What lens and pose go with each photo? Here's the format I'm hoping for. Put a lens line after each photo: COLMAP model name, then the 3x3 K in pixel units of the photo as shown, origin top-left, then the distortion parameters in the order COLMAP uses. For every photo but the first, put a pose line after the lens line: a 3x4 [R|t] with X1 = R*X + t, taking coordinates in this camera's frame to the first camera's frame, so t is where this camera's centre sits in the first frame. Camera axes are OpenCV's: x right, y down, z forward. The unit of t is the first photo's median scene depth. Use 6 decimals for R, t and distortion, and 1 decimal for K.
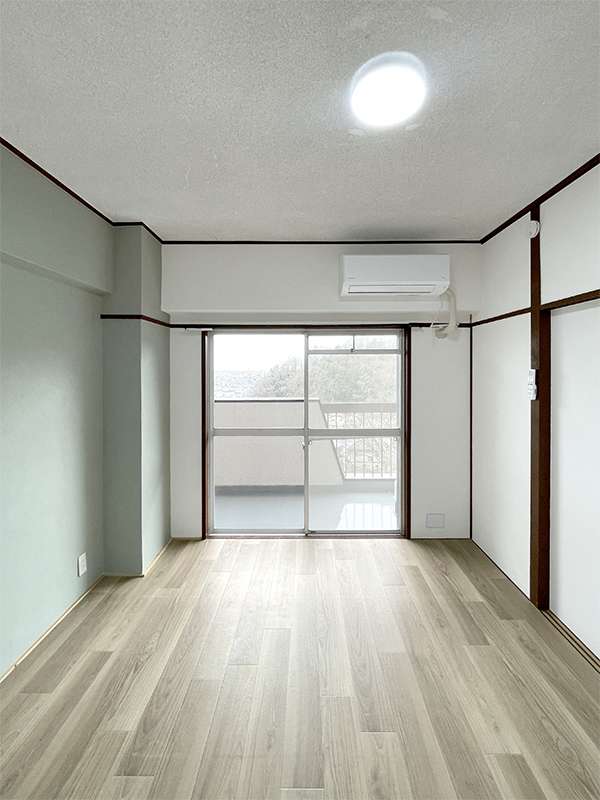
lens RADIAL K [[336.6, 0, 291.0], [0, 336.6, 370.0], [0, 0, 1]] dist [-0.000203, -0.000407]
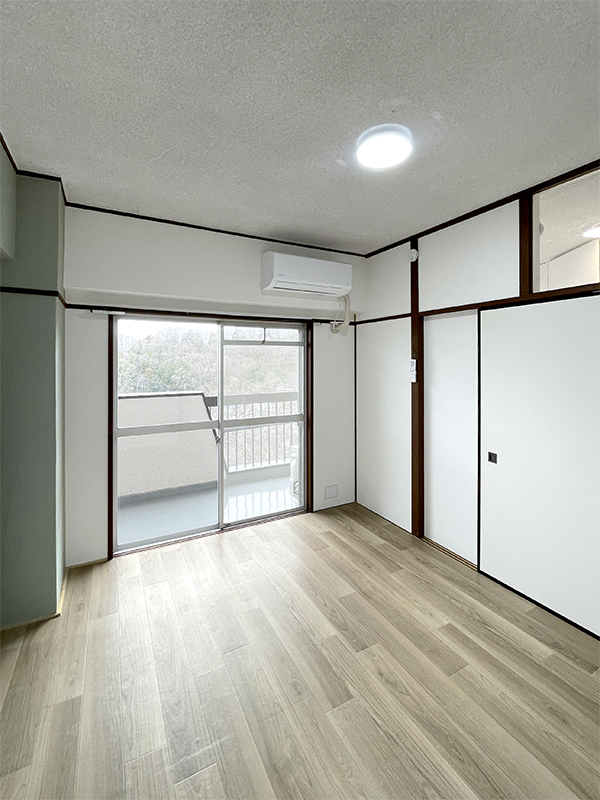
lens RADIAL K [[367.8, 0, 283.6], [0, 367.8, 360.1], [0, 0, 1]] dist [0.002369, 0.000587]
pose [[0.878659, 0.002314, 0.477444, -0.327895], [0.001469, 0.999970, -0.007550, 0.007589], [-0.477447, 0.007336, 0.878630, -0.031289]]
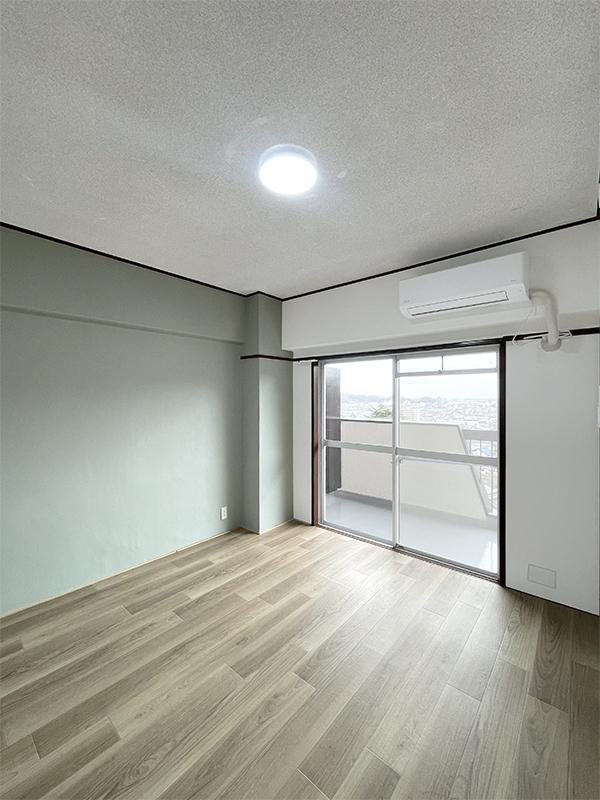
lens RADIAL K [[318.4, 0, 304.0], [0, 318.4, 396.6], [0, 0, 1]] dist [-0.000129, -0.000249]
pose [[0.777600, -0.000015, -0.628759, 0.485928], [-0.002610, 0.999991, -0.003251, 0.019342], [0.628753, 0.004169, 0.777594, 0.042550]]
